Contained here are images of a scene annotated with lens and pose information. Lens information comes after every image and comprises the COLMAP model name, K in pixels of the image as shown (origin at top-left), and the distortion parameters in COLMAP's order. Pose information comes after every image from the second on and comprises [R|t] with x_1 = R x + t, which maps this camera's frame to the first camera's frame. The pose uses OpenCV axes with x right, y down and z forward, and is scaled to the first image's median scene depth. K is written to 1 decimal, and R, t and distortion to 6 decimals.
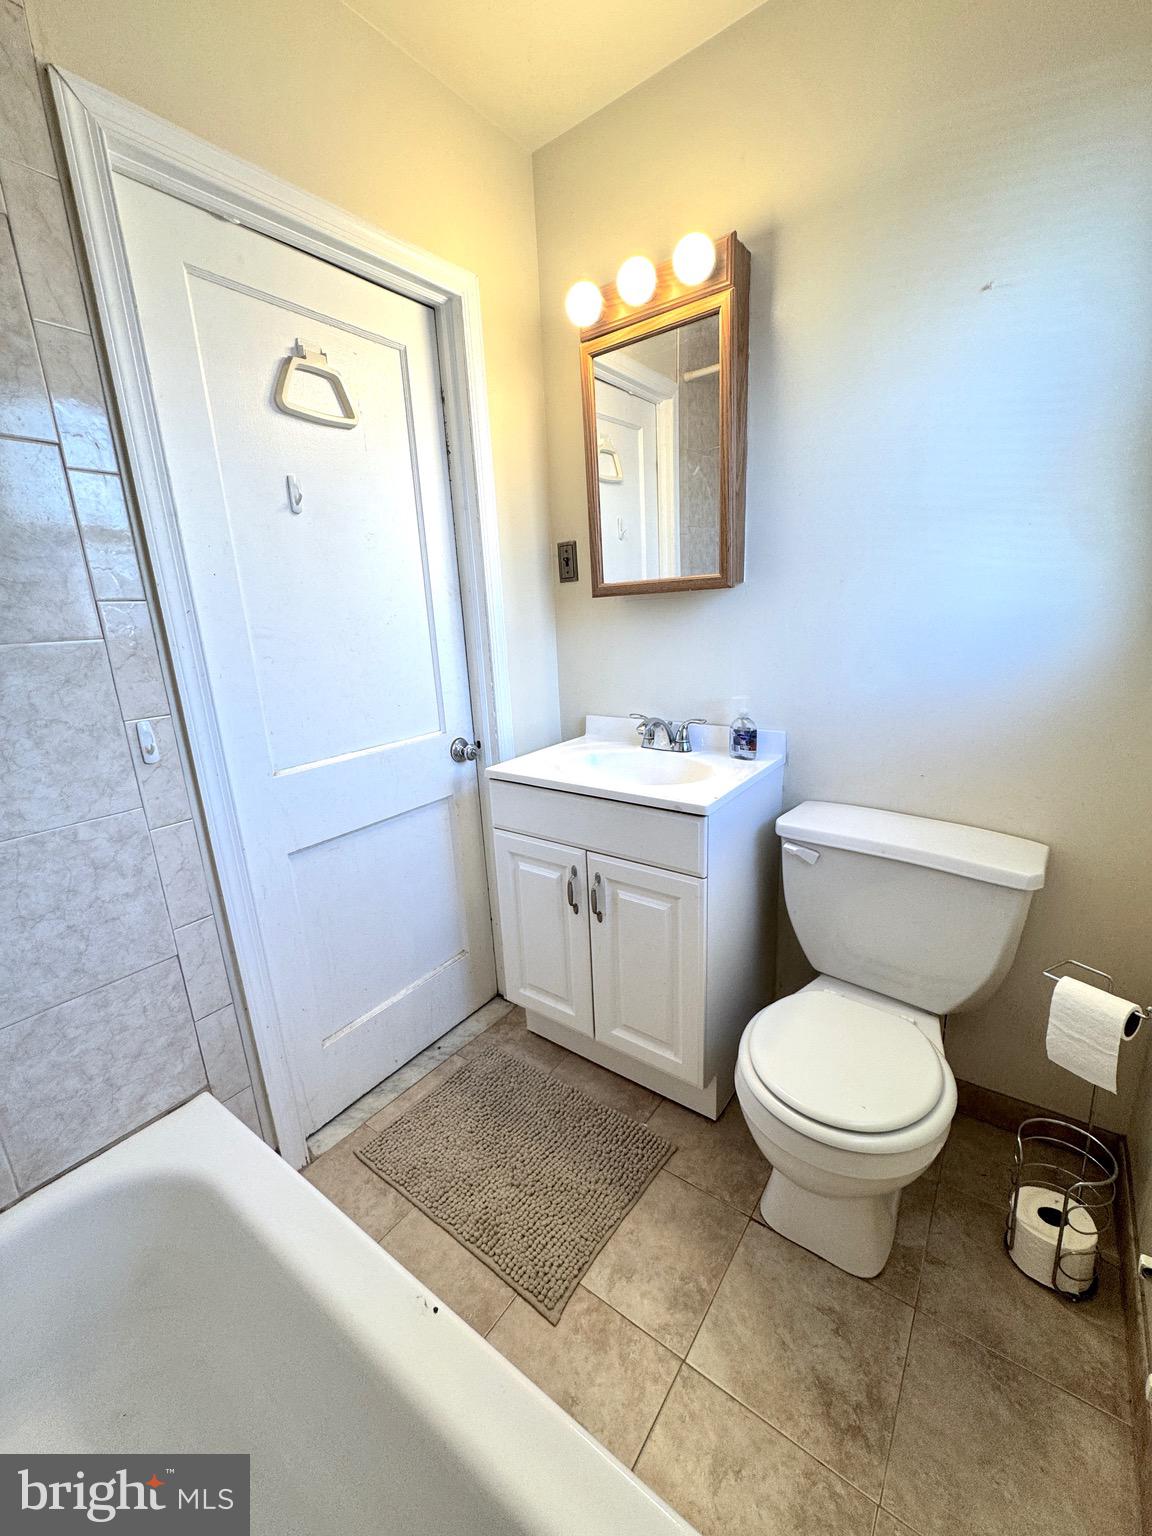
lens RADIAL K [[609.9, 0, 577.6], [0, 609.9, 763.4], [0, 0, 1]] dist [-0.000814, -0.000187]
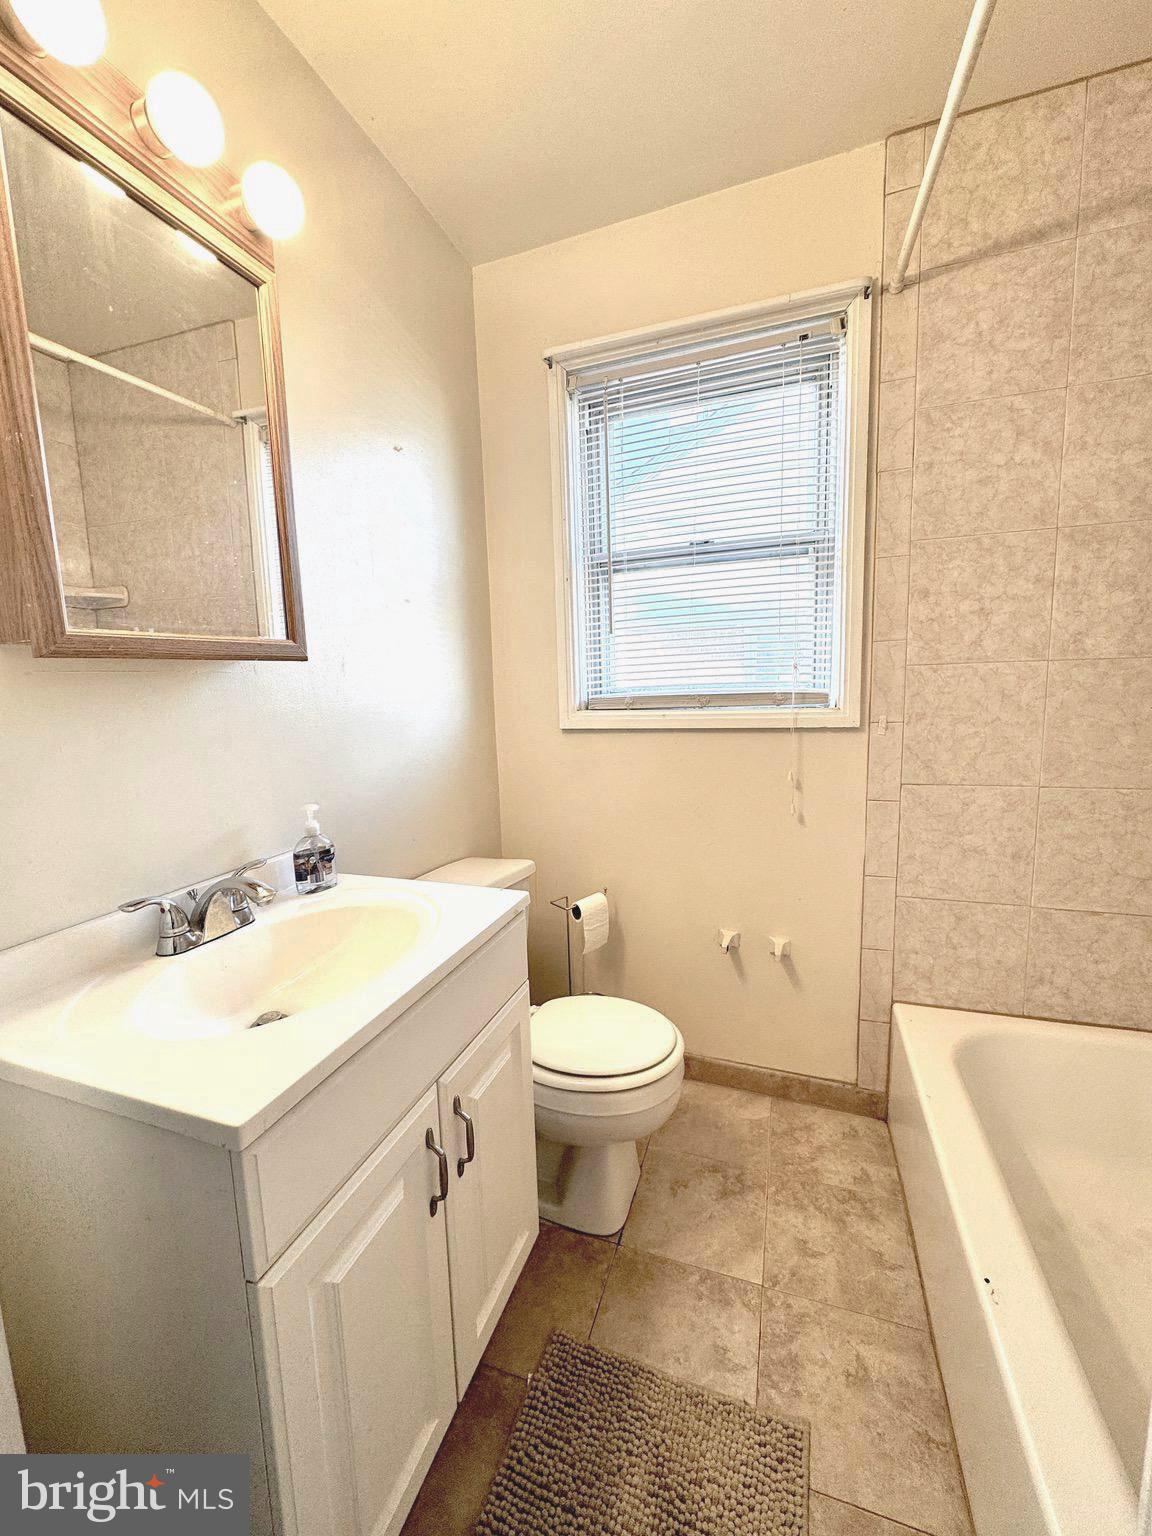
lens RADIAL K [[609.9, 0, 577.6], [0, 609.9, 763.4], [0, 0, 1]] dist [-0.000814, -0.000187]
pose [[-0.293251, -0.073290, 0.953222, -0.702205], [0.271755, 0.949538, 0.156610, -0.252468], [-0.916599, 0.304969, -0.258536, 1.184835]]
